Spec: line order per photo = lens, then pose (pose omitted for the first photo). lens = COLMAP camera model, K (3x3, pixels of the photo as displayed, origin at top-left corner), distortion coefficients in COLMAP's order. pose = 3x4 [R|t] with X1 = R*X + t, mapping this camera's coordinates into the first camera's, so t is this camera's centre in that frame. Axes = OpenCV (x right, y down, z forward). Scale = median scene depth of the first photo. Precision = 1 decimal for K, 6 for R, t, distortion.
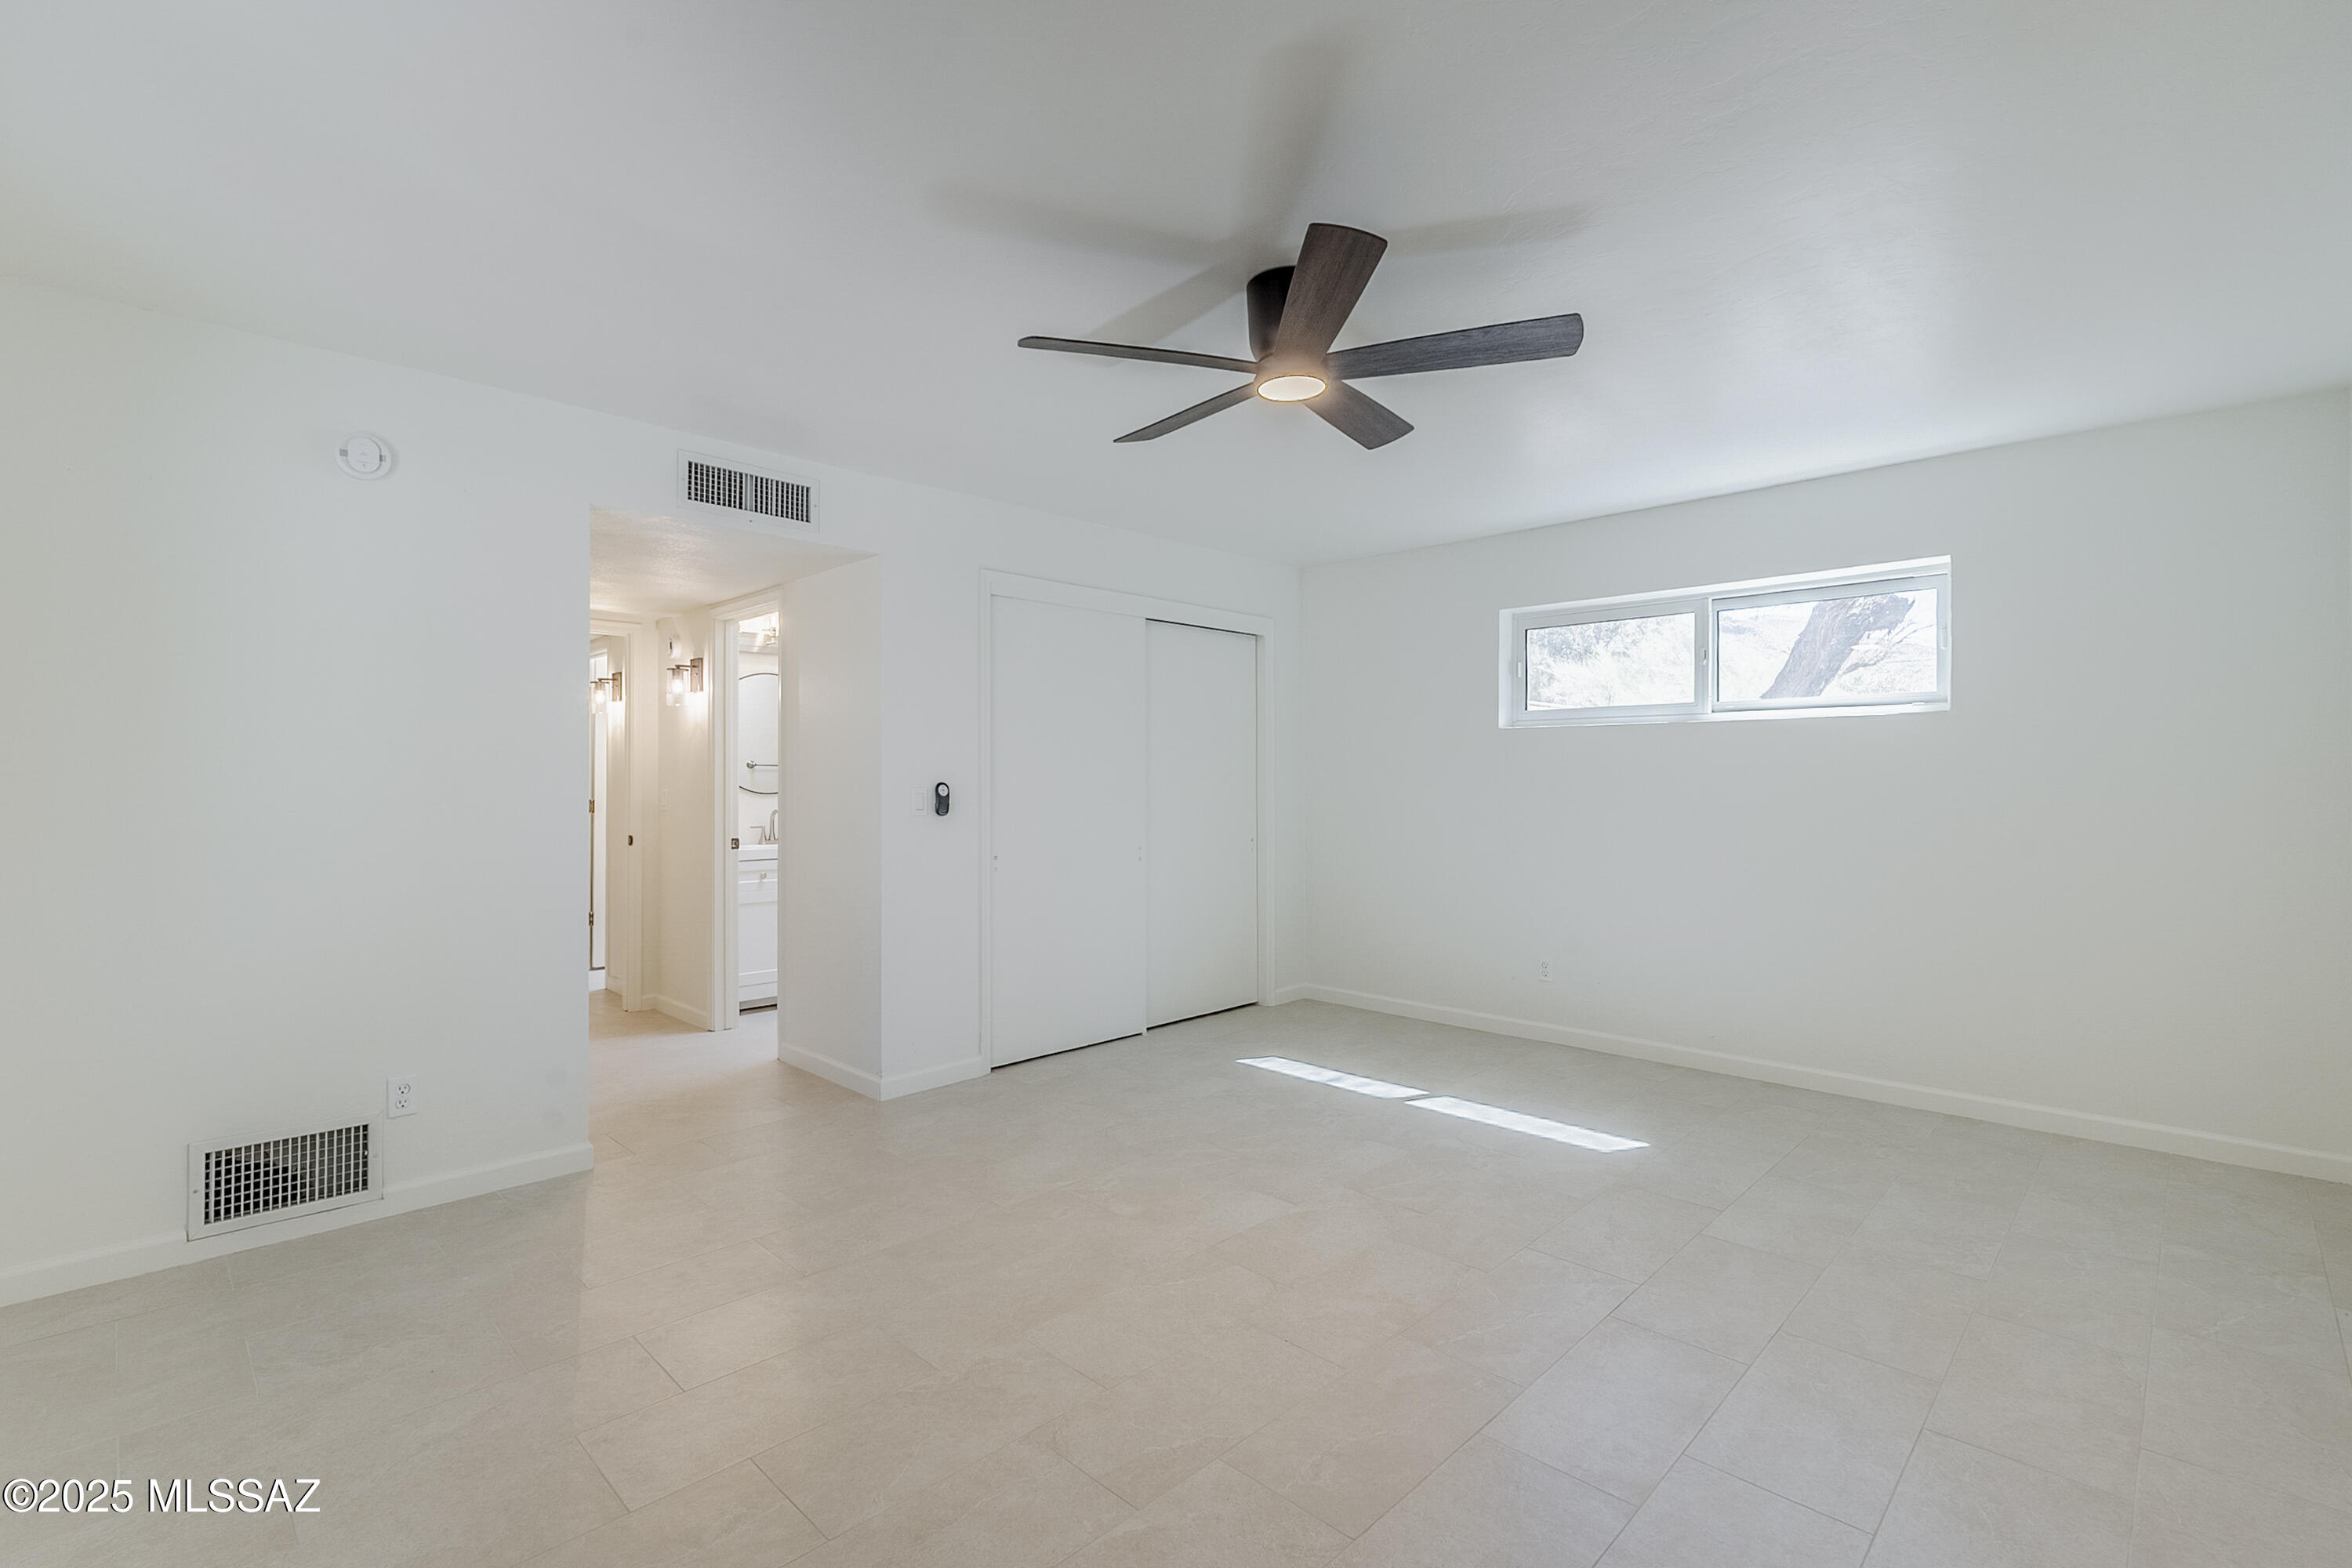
lens RADIAL K [[1064.0, 0, 1183.6], [0, 1064.0, 781.6], [0, 0, 1]] dist [-0.000687, 0.000388]
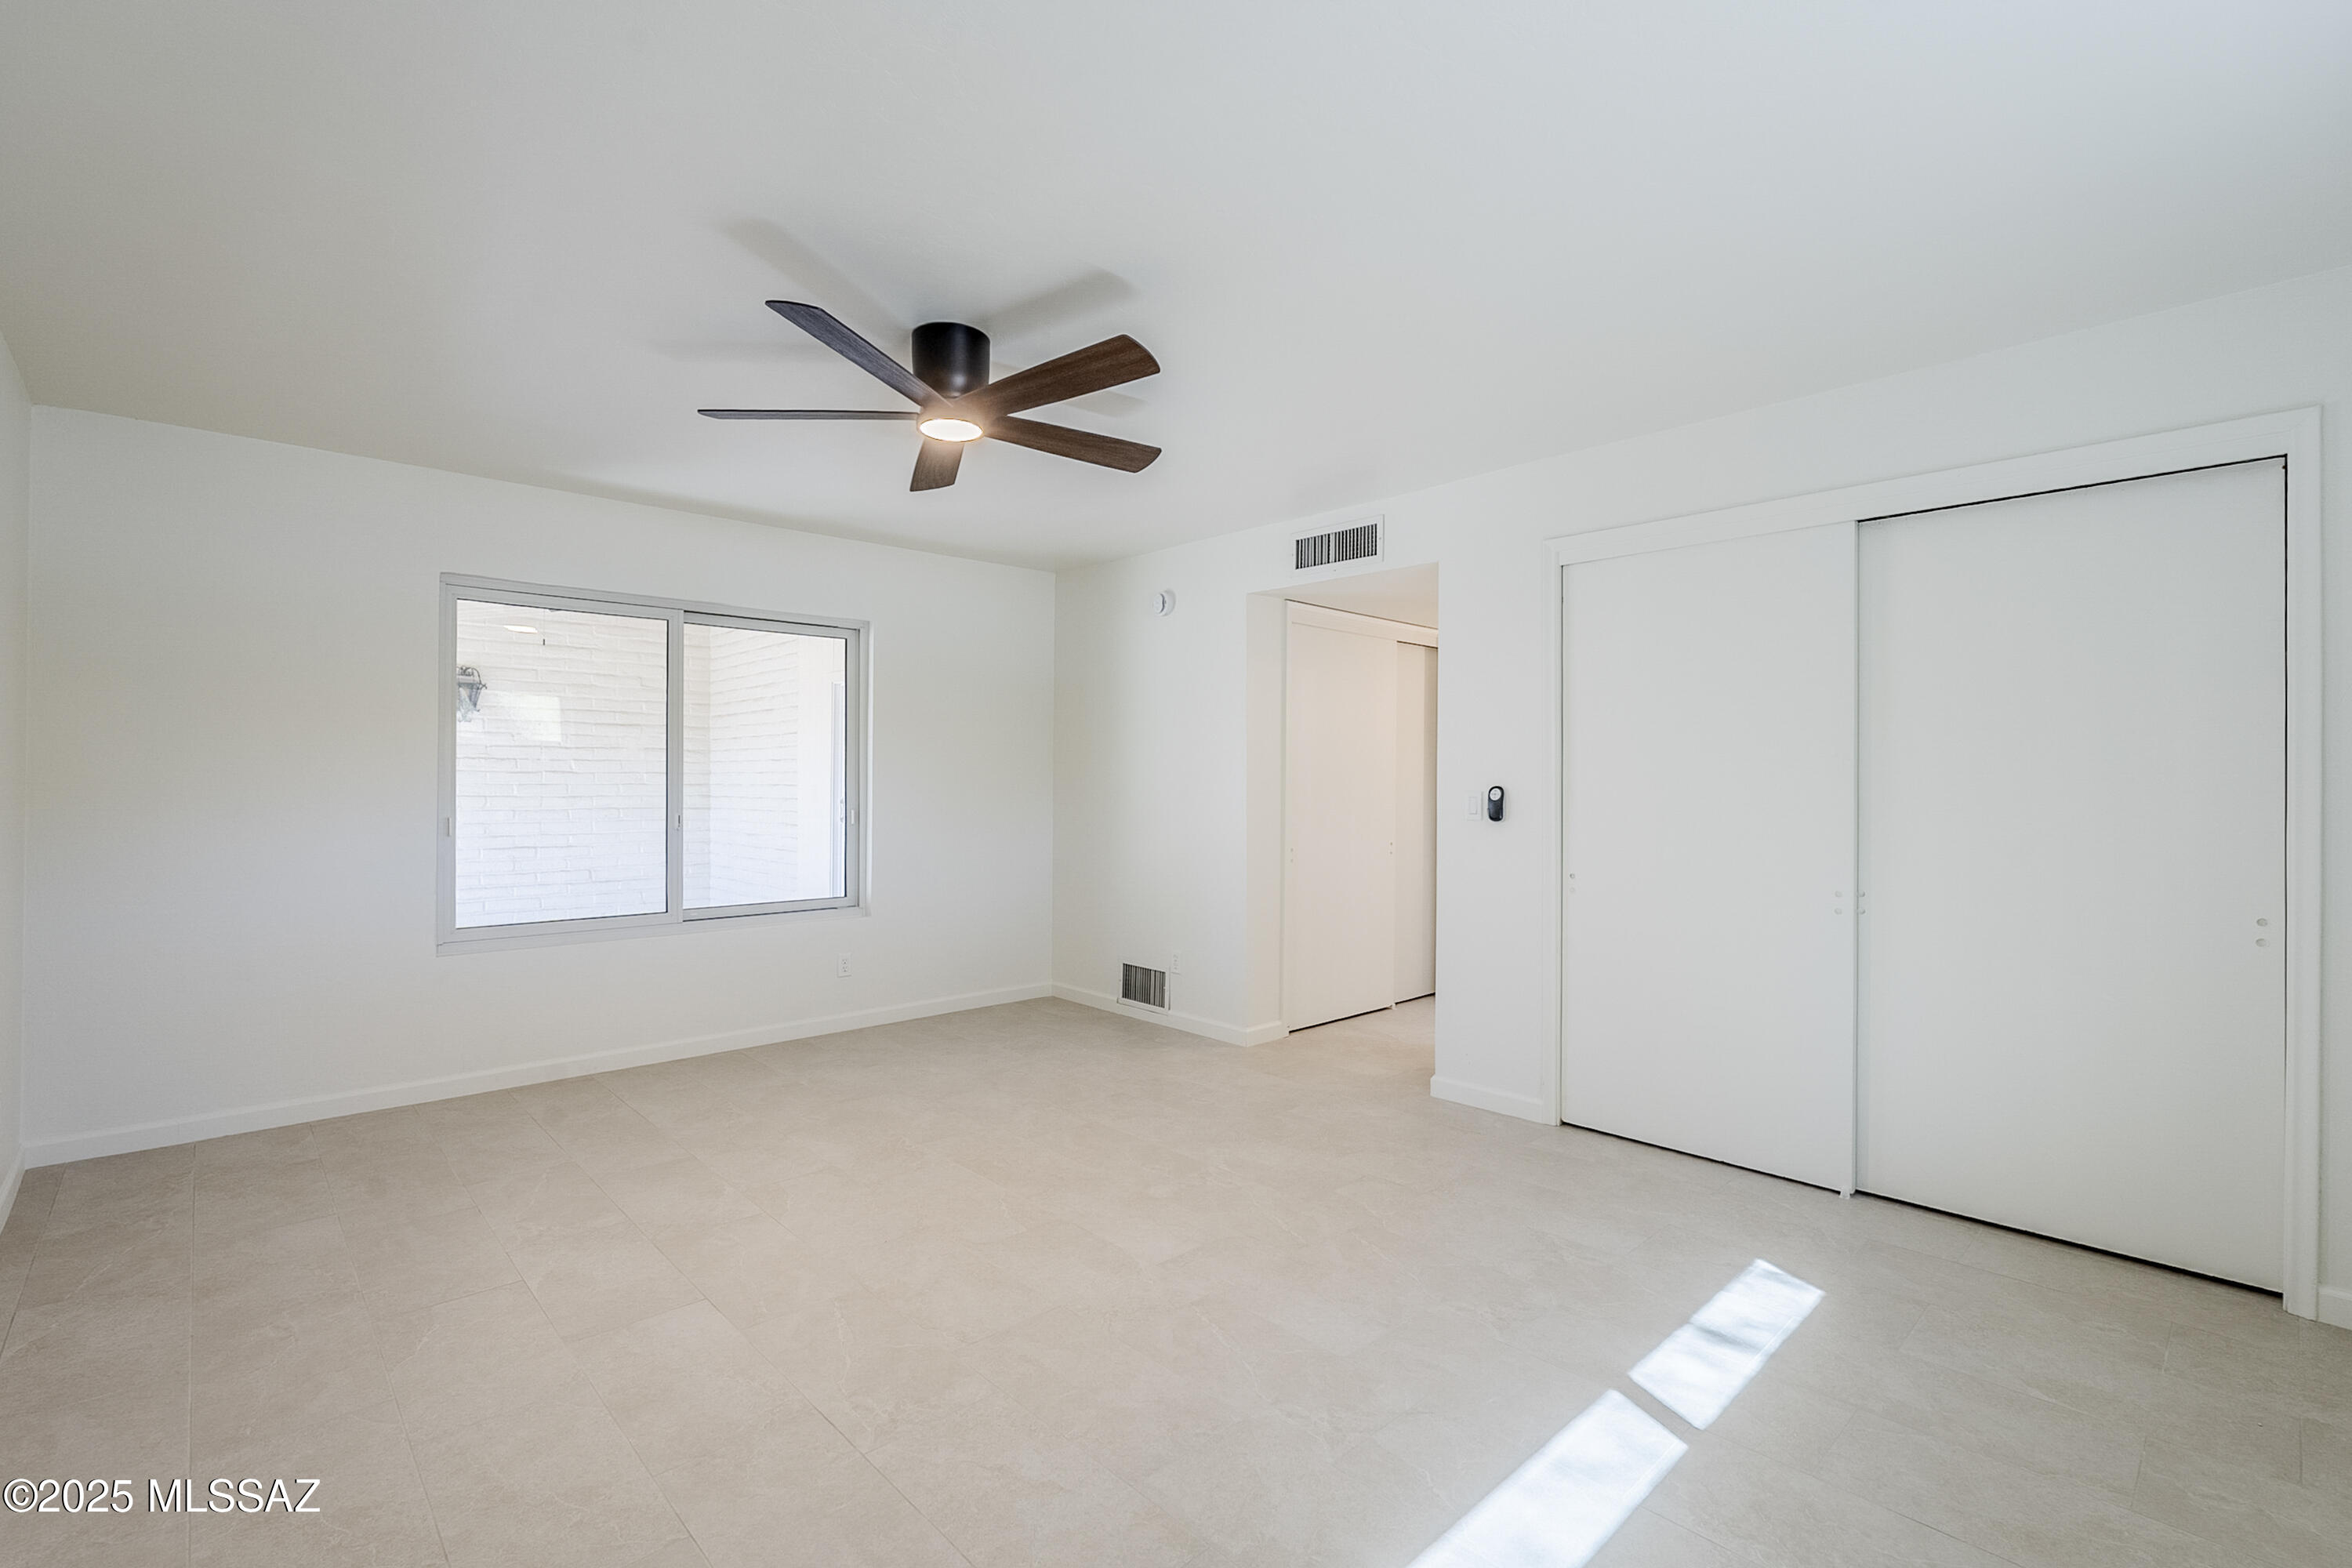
lens RADIAL K [[1064.0, 0, 1183.6], [0, 1064.0, 781.6], [0, 0, 1]] dist [-0.000687, 0.000388]
pose [[-0.049261, -0.000232, -0.998786, 0.736993], [-0.006148, 0.999981, 0.000071, -0.001111], [0.998767, 0.006144, -0.049261, 0.794742]]
